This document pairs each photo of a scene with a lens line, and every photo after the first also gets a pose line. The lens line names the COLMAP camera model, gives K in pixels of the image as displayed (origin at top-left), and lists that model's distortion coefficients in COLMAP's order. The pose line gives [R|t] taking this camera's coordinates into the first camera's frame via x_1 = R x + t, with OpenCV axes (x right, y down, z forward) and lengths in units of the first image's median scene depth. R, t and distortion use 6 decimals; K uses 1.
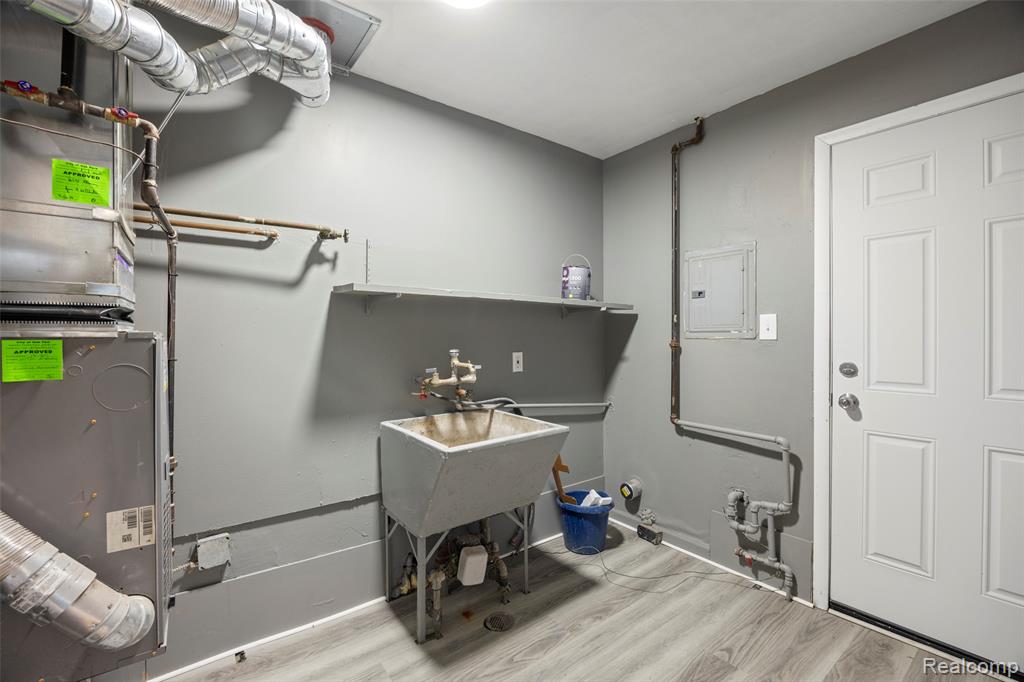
lens RADIAL K [[444.4, 0, 511.5], [0, 444.4, 338.3], [0, 0, 1]] dist [-0.017846, 0.000735]
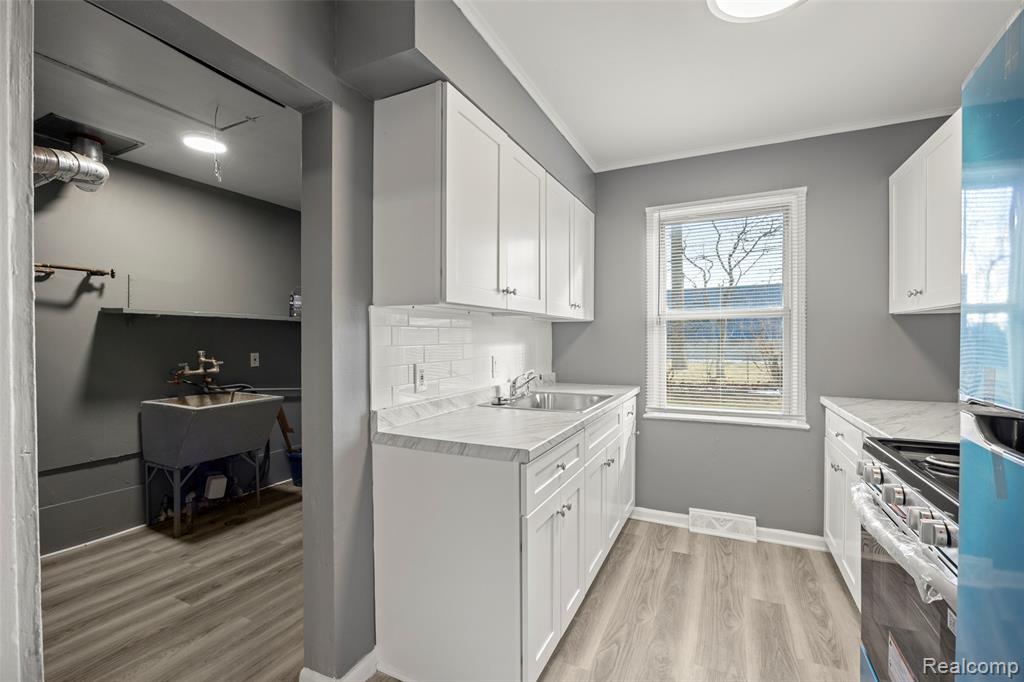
lens RADIAL K [[444.4, 0, 509.2], [0, 444.4, 341.0], [0, 0, 1]] dist [-0.017846, 0.000735]
pose [[0.893789, -0.005779, 0.448451, 0.134988], [0.009208, 0.999943, -0.005468, 0.009900], [-0.448394, 0.009016, 0.893791, -0.810095]]
